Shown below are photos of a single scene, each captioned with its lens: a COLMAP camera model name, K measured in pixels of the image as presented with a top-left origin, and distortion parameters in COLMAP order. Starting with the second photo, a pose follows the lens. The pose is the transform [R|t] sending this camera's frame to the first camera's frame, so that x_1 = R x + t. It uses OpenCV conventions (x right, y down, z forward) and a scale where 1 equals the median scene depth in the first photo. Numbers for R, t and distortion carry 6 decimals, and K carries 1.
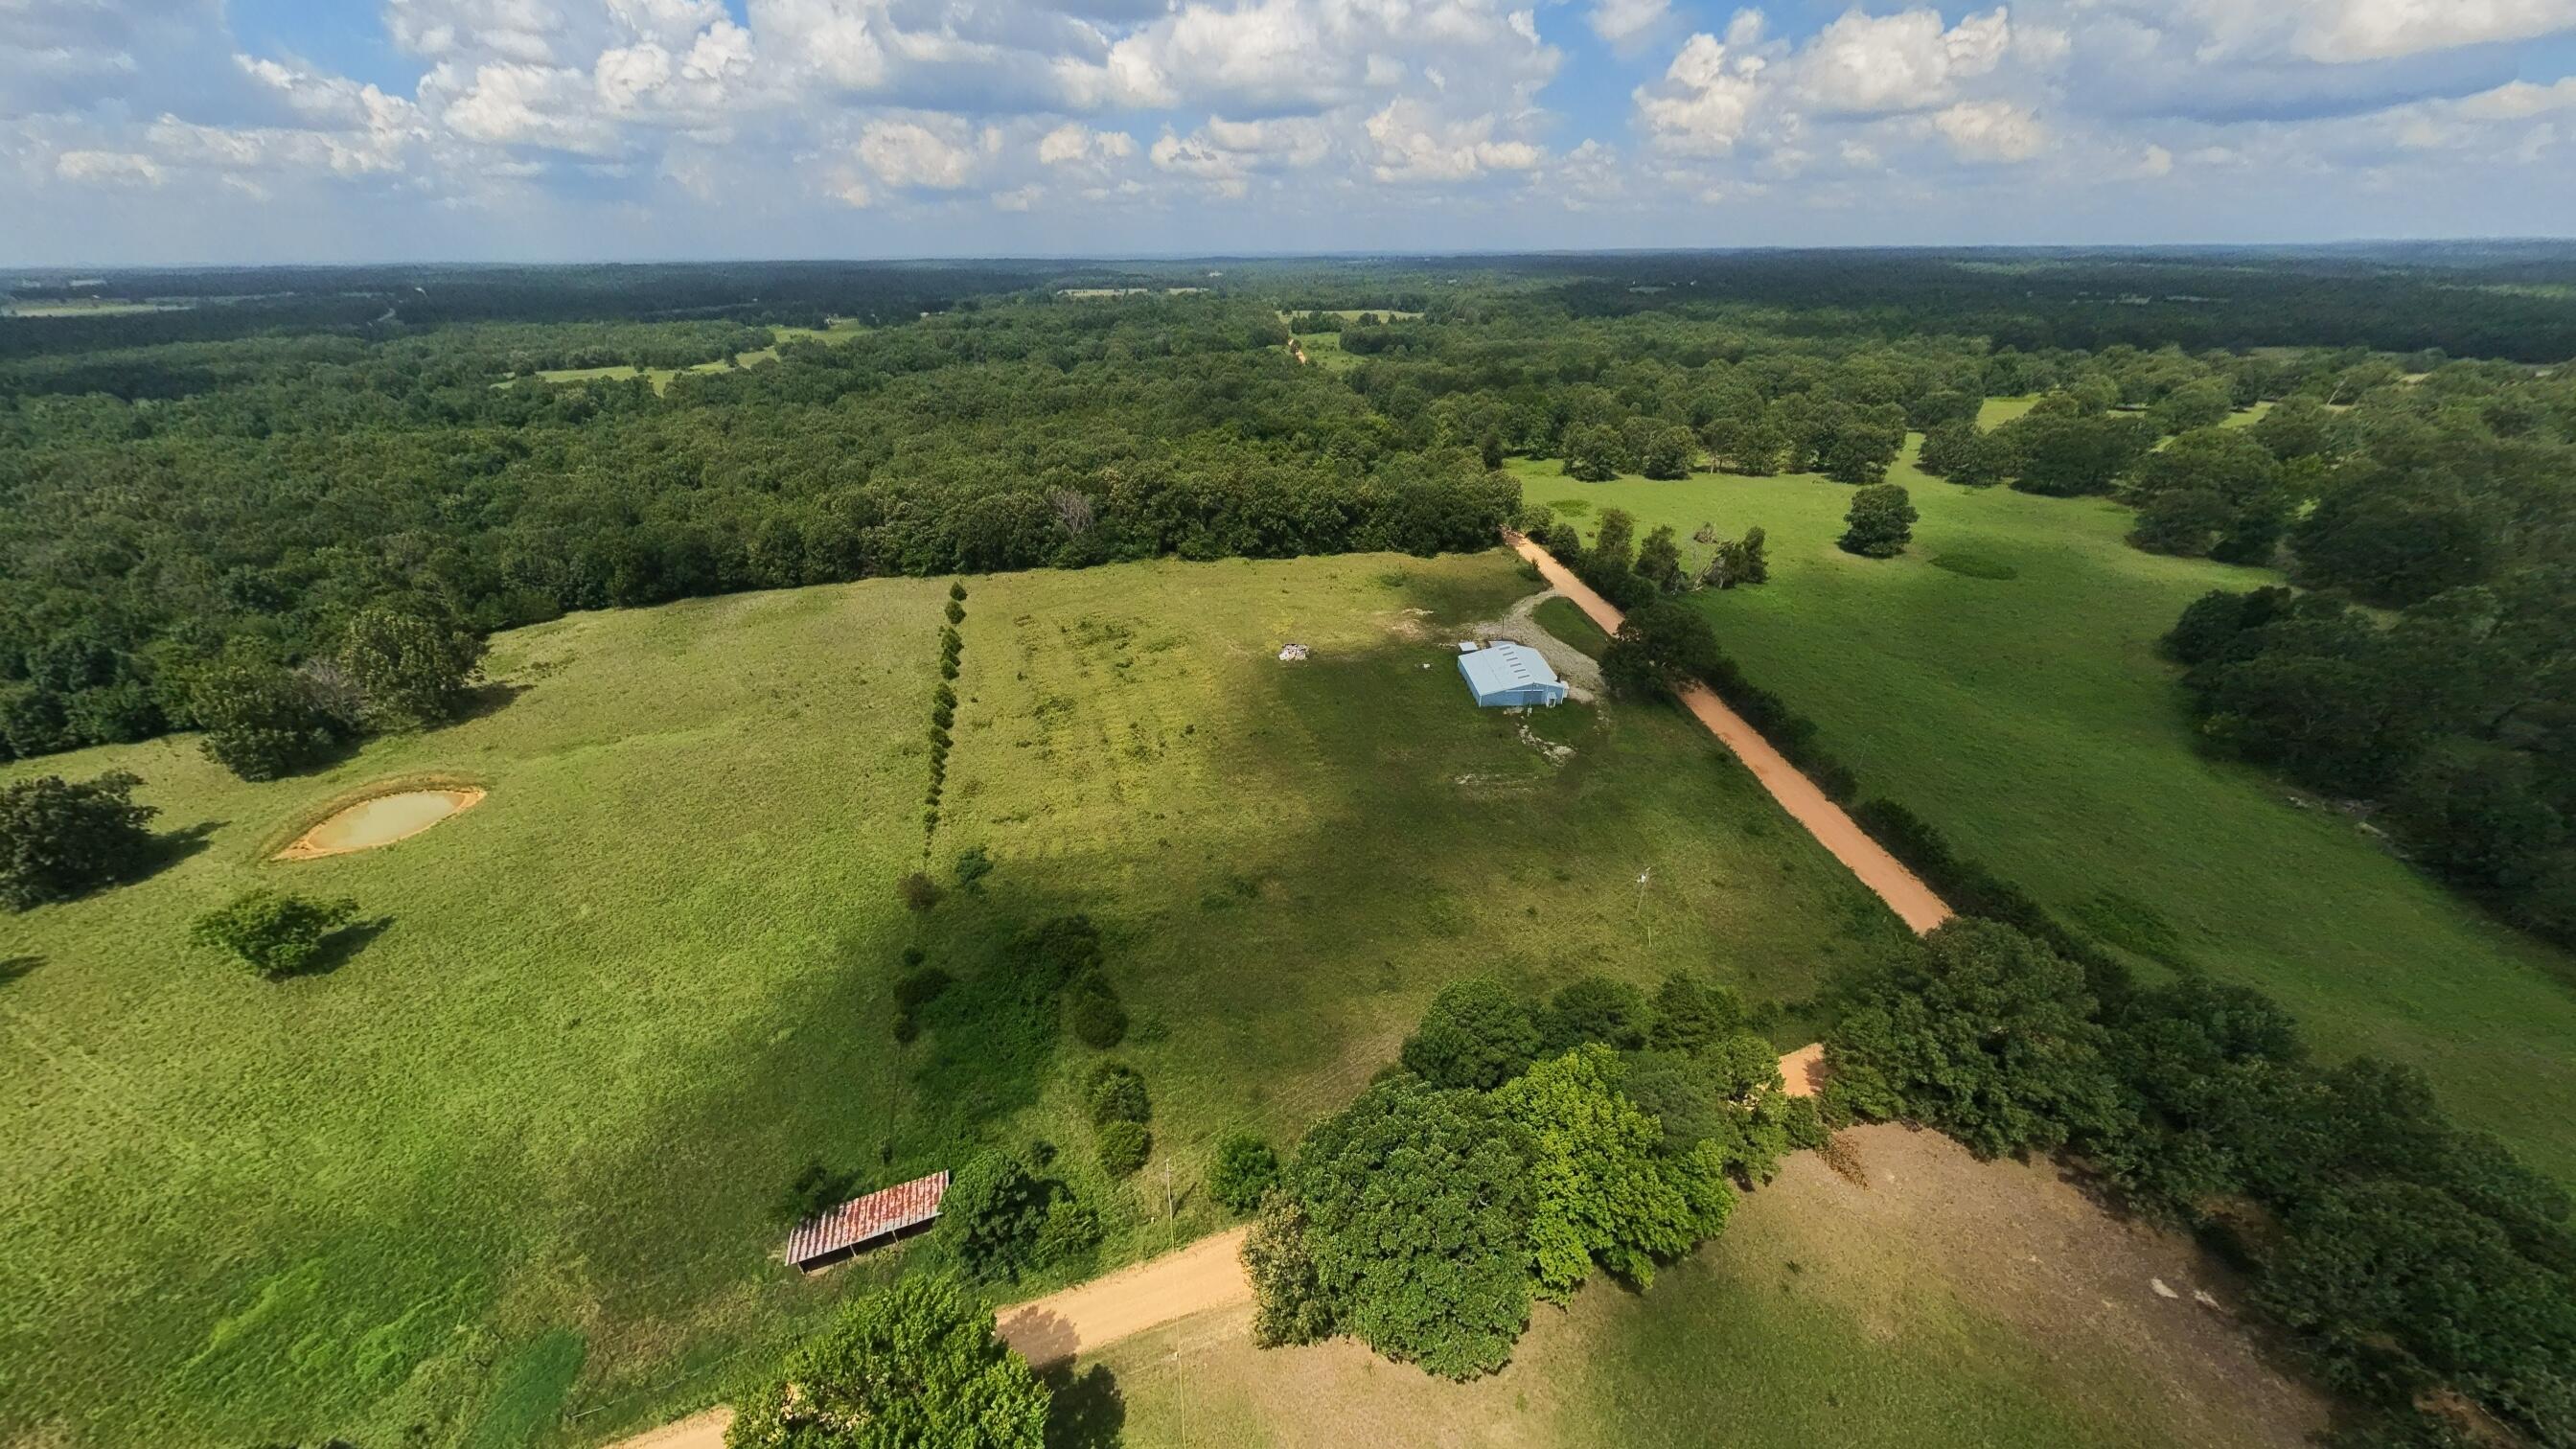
lens RADIAL K [[860.5, 0, 1288.0], [0, 860.5, 724.5], [0, 0, 1]] dist [-0.001461, -0.000016]
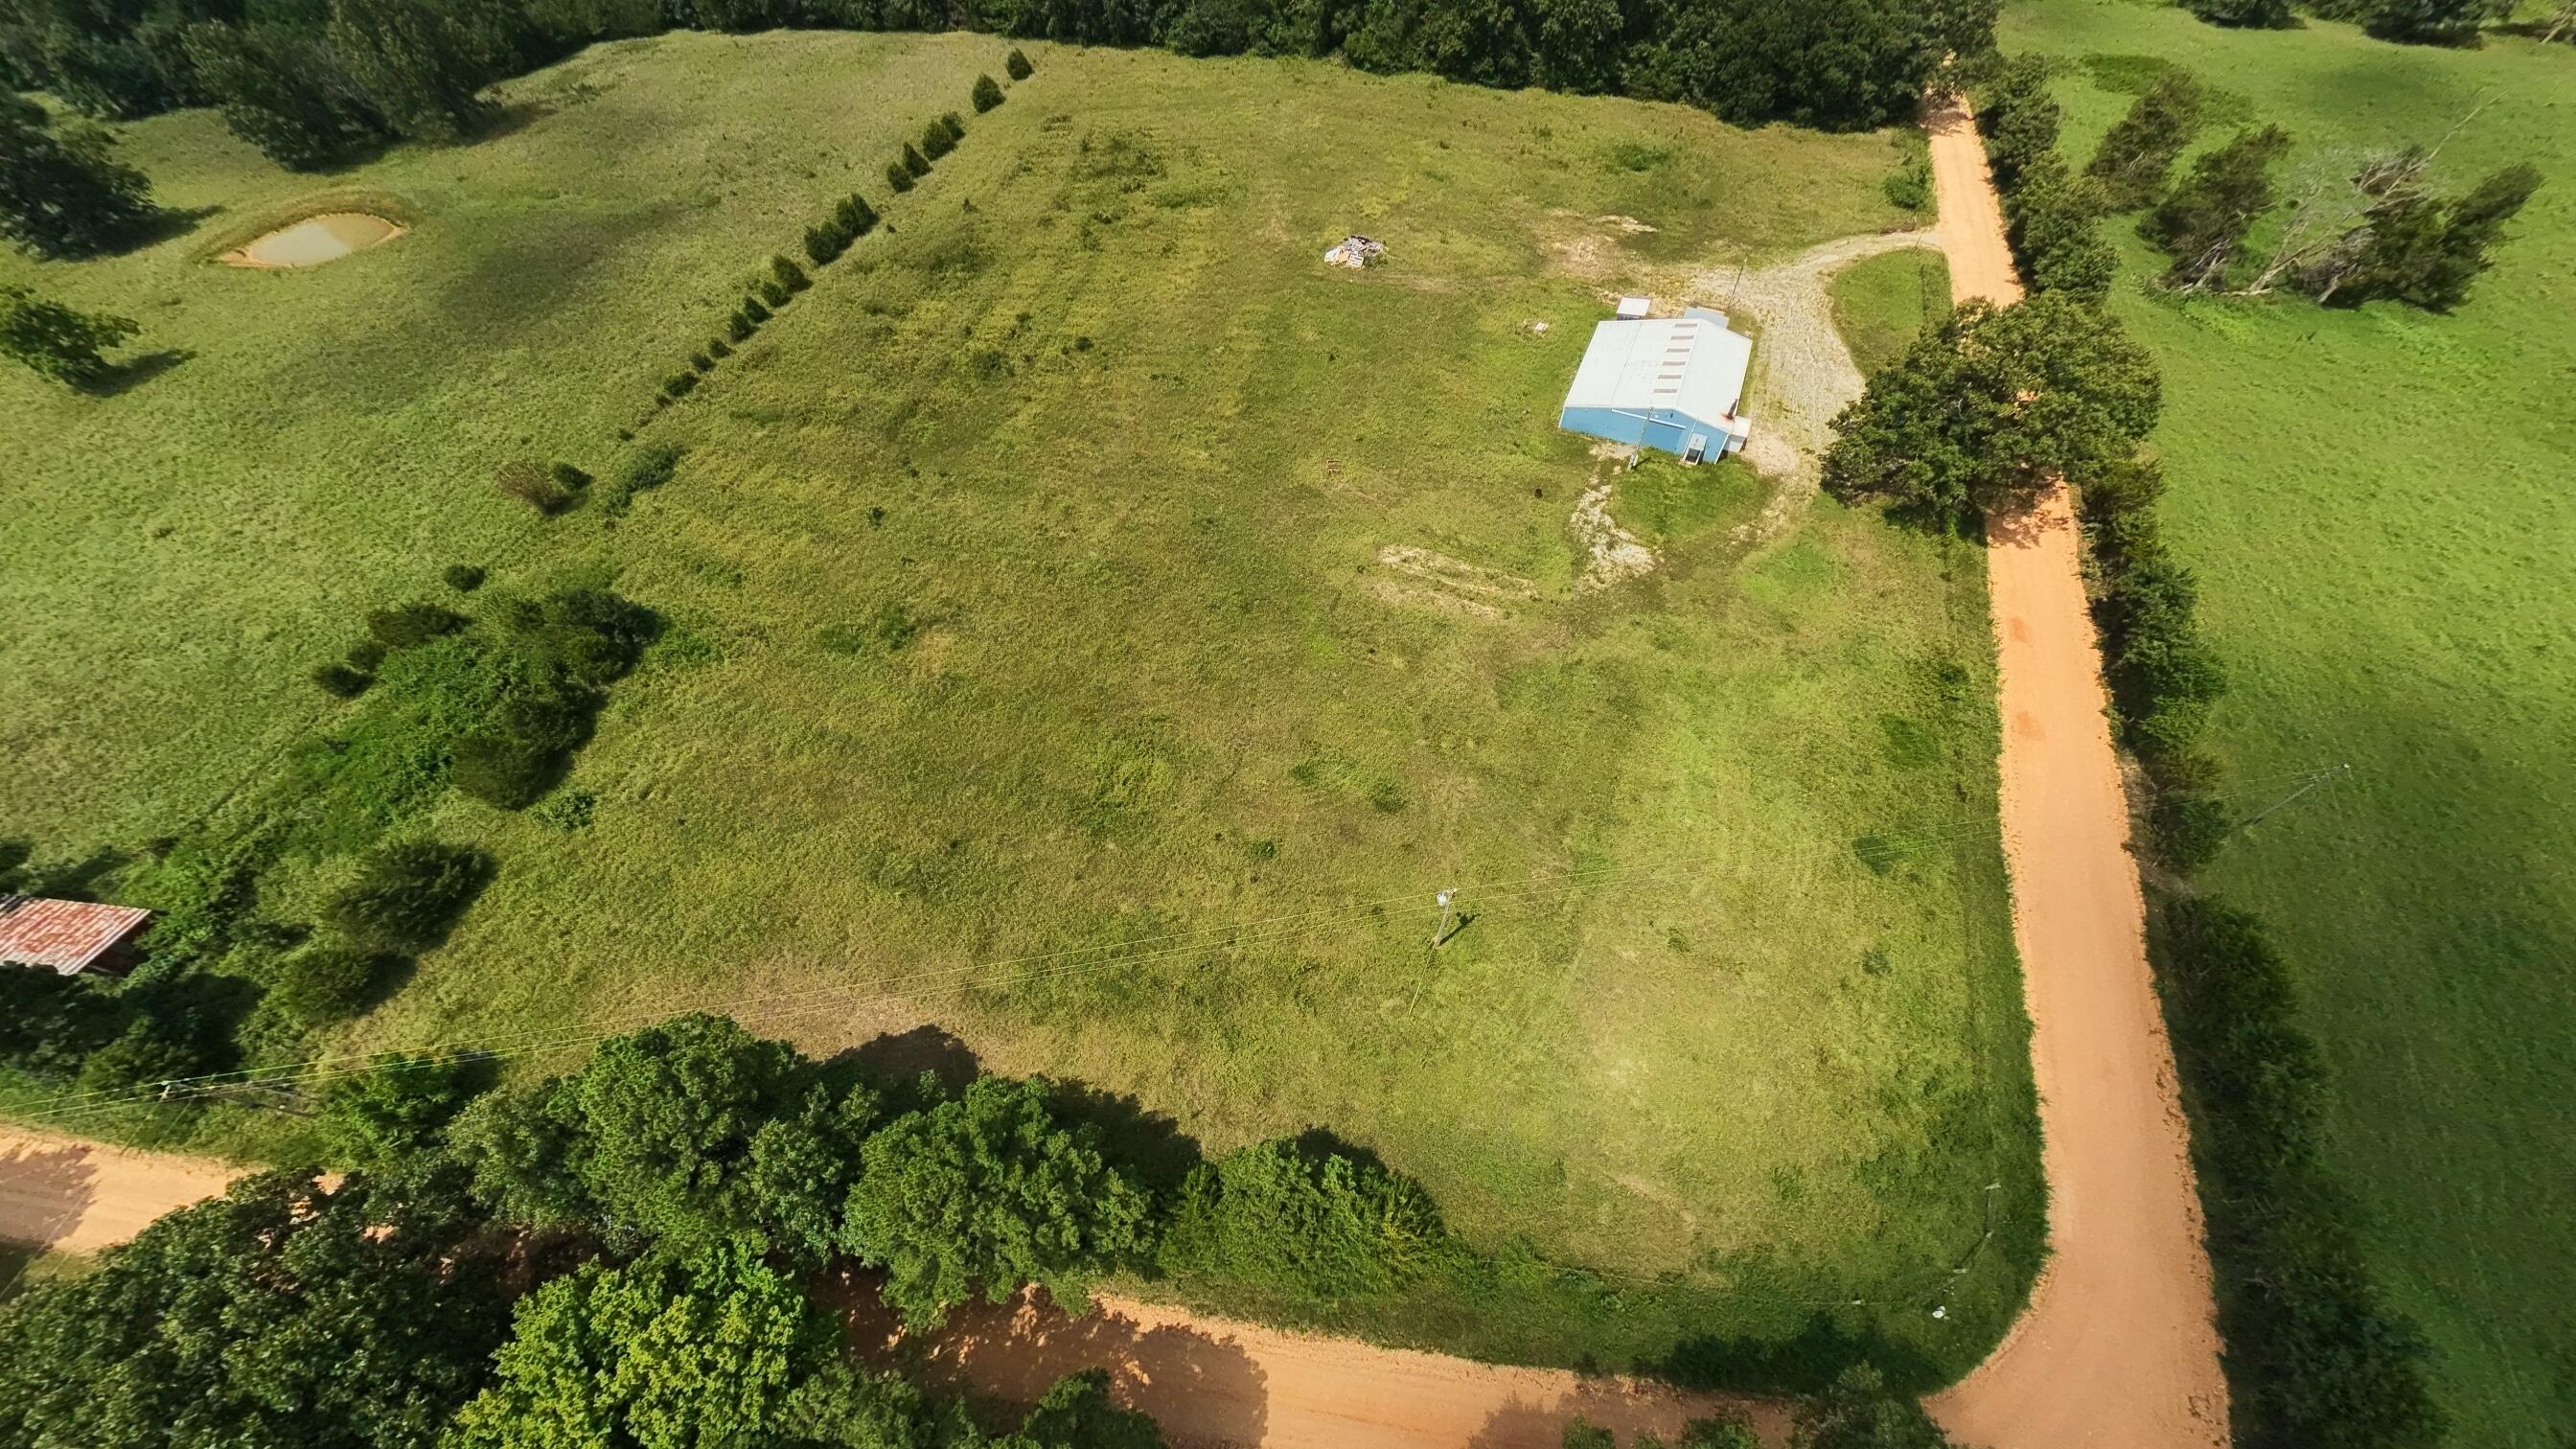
lens RADIAL K [[860.5, 0, 1288.0], [0, 860.5, 724.5], [0, 0, 1]] dist [-0.001461, -0.000016]
pose [[0.892985, 0.359797, -0.270414, 0.194184], [-0.212403, 0.866572, 0.451594, -0.046015], [0.396815, -0.345830, 0.850258, 0.270632]]
